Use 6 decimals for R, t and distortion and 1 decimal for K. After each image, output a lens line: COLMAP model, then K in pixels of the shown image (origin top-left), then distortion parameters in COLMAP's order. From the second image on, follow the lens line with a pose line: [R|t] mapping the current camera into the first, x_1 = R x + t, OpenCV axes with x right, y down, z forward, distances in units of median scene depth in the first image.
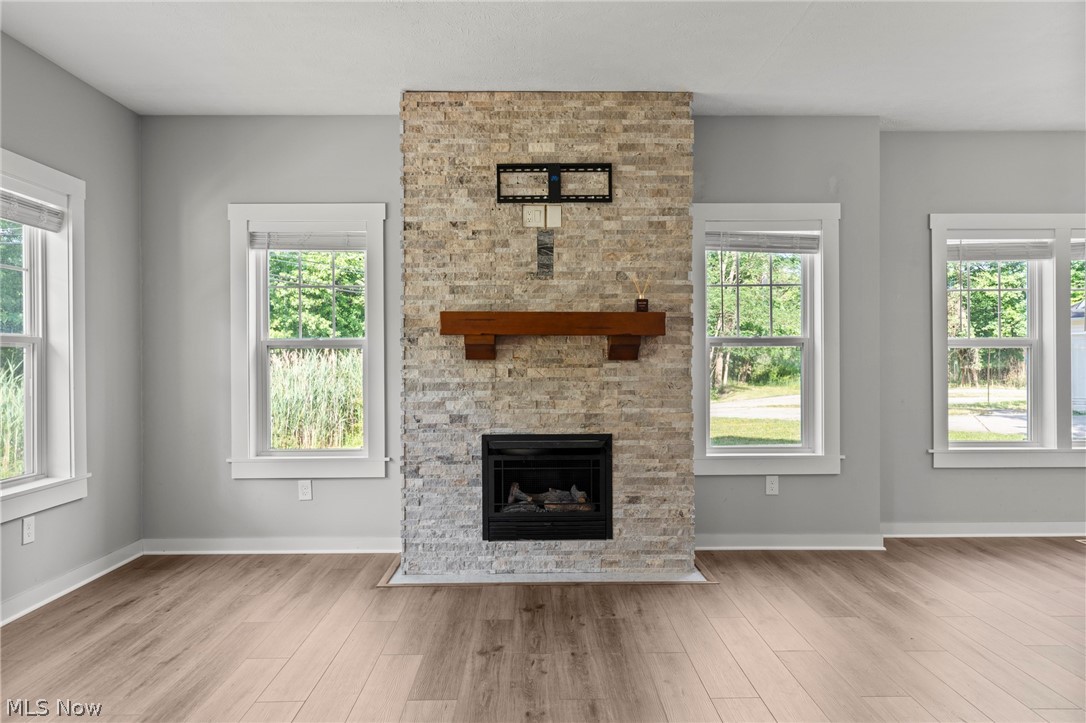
lens RADIAL K [[706.2, 0, 537.1], [0, 706.2, 359.2], [0, 0, 1]] dist [0.003105, 0.002161]
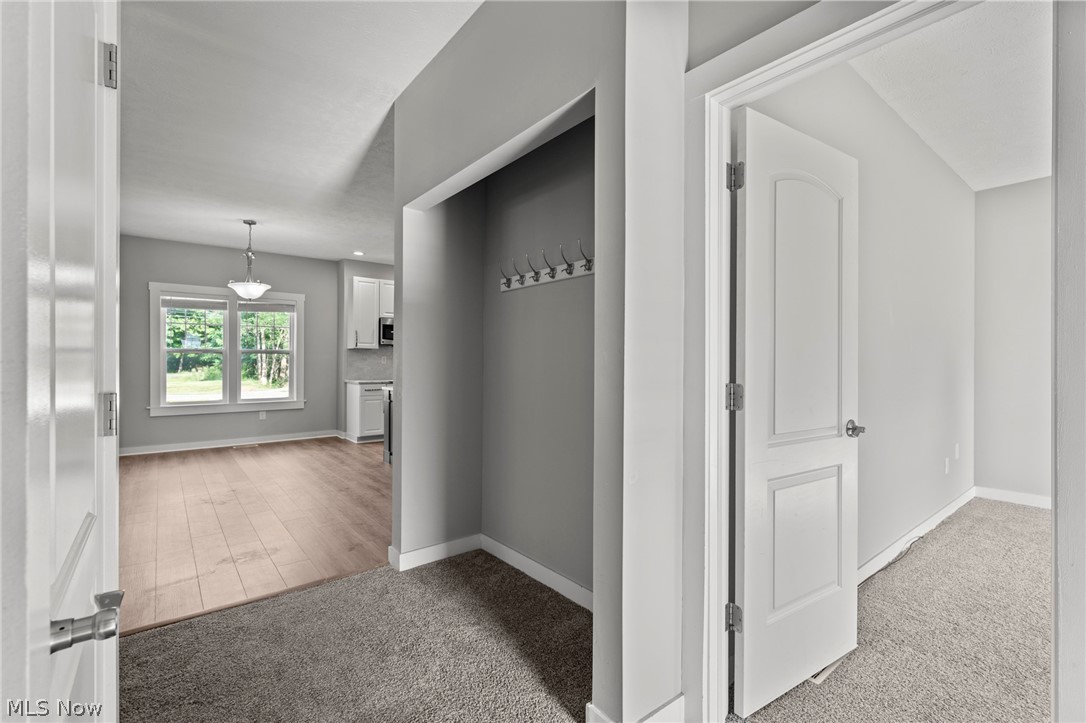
lens RADIAL K [[491.8, 0, 535.0], [0, 491.8, 359.6], [0, 0, 1]] dist [-0.003944, -0.000365]
pose [[0.784438, 0.008453, 0.620150, 0.656575], [-0.006496, 0.999964, -0.005413, 0.002861], [-0.620174, 0.000217, 0.784465, -0.784399]]
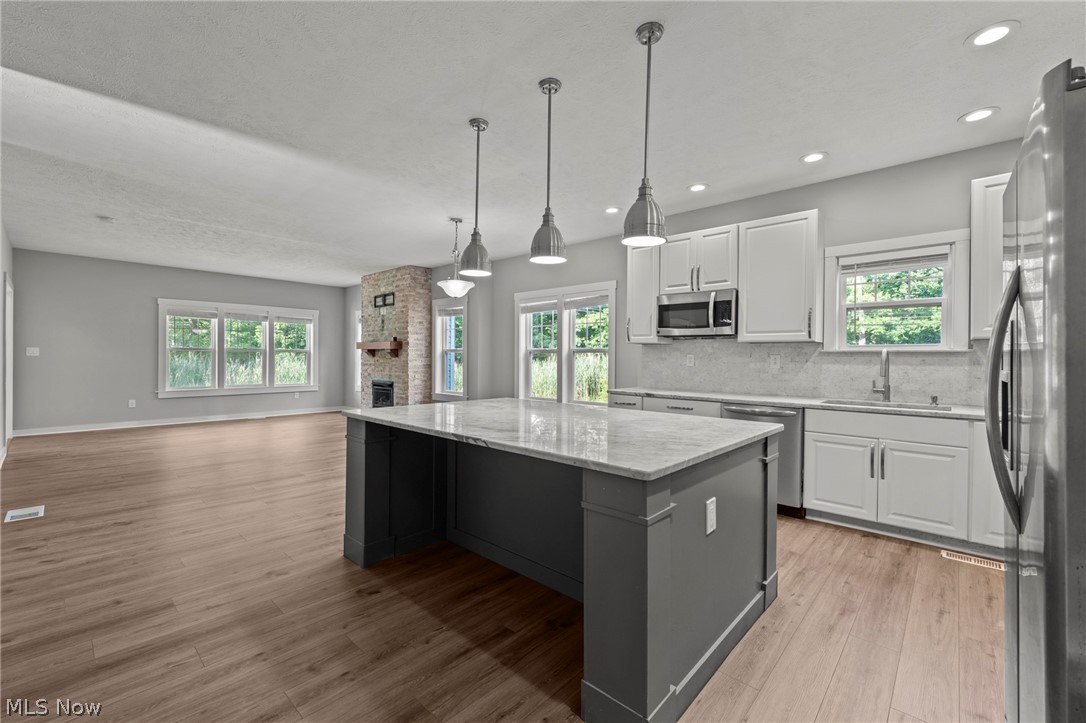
lens RADIAL K [[442.8, 0, 531.8], [0, 442.8, 359.1], [0, 0, 1]] dist [0.000319, 0.000161]
pose [[0.727255, 0.011041, -0.686279, 1.845334], [-0.010653, 0.999932, 0.004798, -0.005126], [0.686285, 0.003822, 0.727323, 0.022242]]
